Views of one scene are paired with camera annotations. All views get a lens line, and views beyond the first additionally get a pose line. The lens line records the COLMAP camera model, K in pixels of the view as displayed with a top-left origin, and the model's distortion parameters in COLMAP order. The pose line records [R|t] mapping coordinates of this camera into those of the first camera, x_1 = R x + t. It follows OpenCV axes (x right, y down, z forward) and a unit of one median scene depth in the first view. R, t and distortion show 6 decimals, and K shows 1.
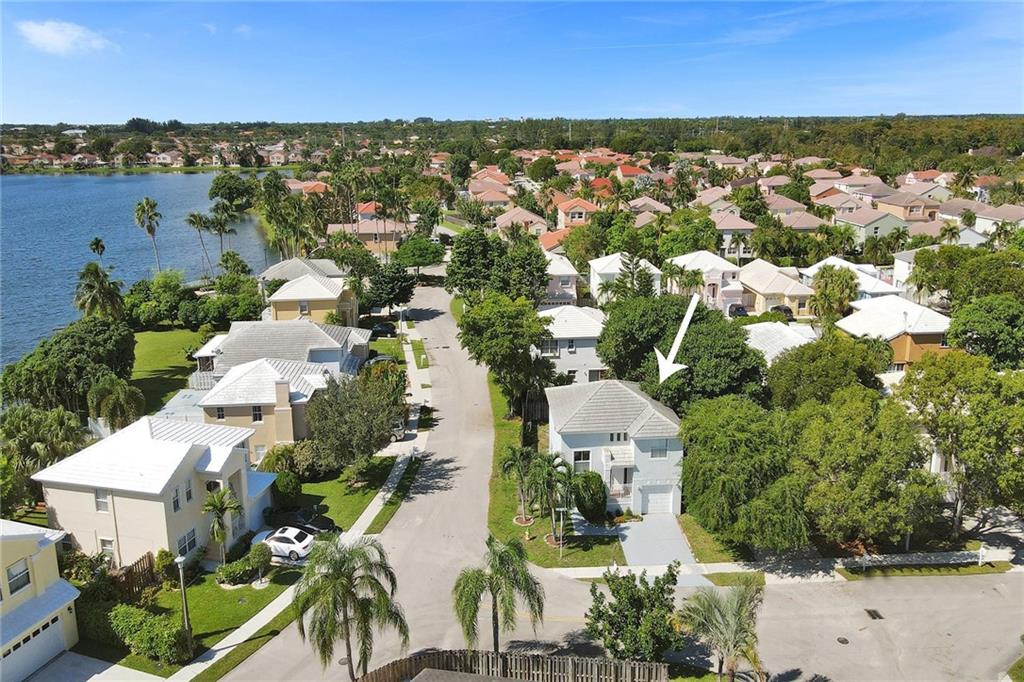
lens RADIAL K [[750.2, 0, 511.2], [0, 750.2, 316.6], [0, 0, 1]] dist [0.005788, 0.013209]
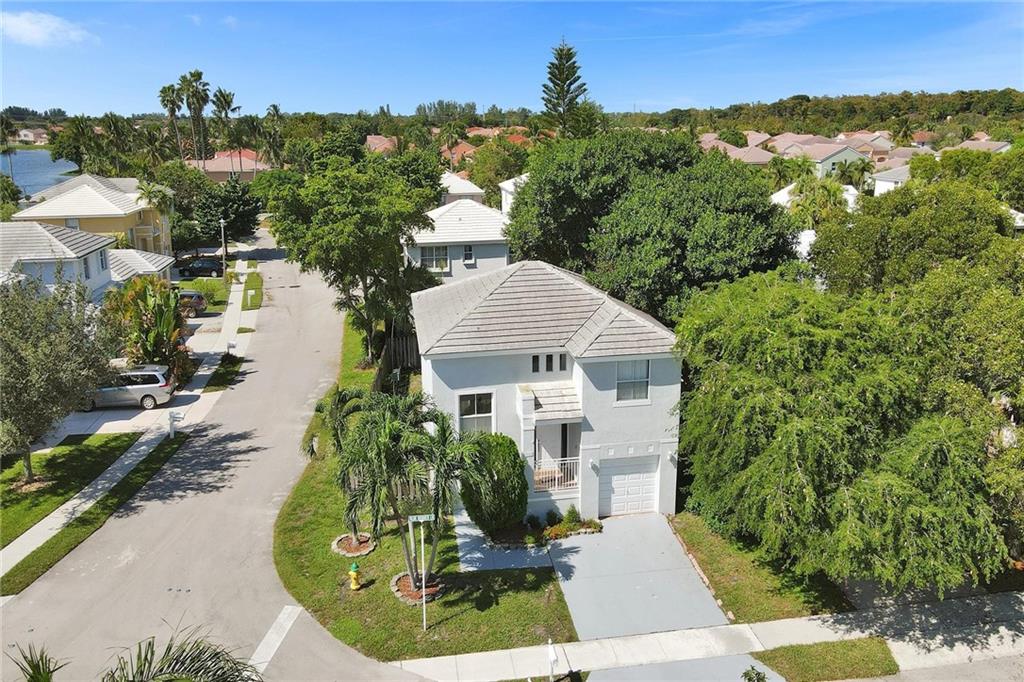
lens RADIAL K [[750.2, 0, 511.7], [0, 750.2, 314.9], [0, 0, 1]] dist [0.005788, 0.013209]
pose [[0.994048, -0.022839, 0.106517, 0.062118], [0.023018, 0.999735, -0.000455, 0.119257], [-0.106479, 0.002904, 0.994311, 0.477461]]
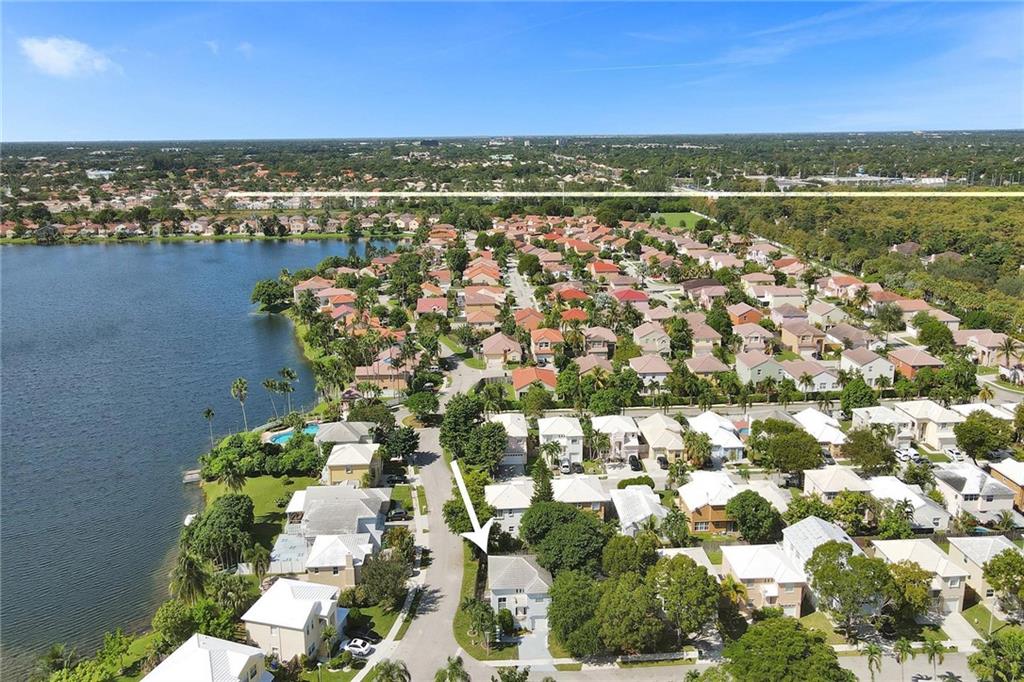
lens RADIAL K [[750.2, 0, 510.7], [0, 750.2, 331.2], [0, 0, 1]] dist [0.005788, 0.013209]
pose [[0.999958, -0.000399, -0.009199, 0.125789], [0.000444, 0.999988, 0.004975, -0.498907], [0.009197, -0.004979, 0.999945, -0.918276]]
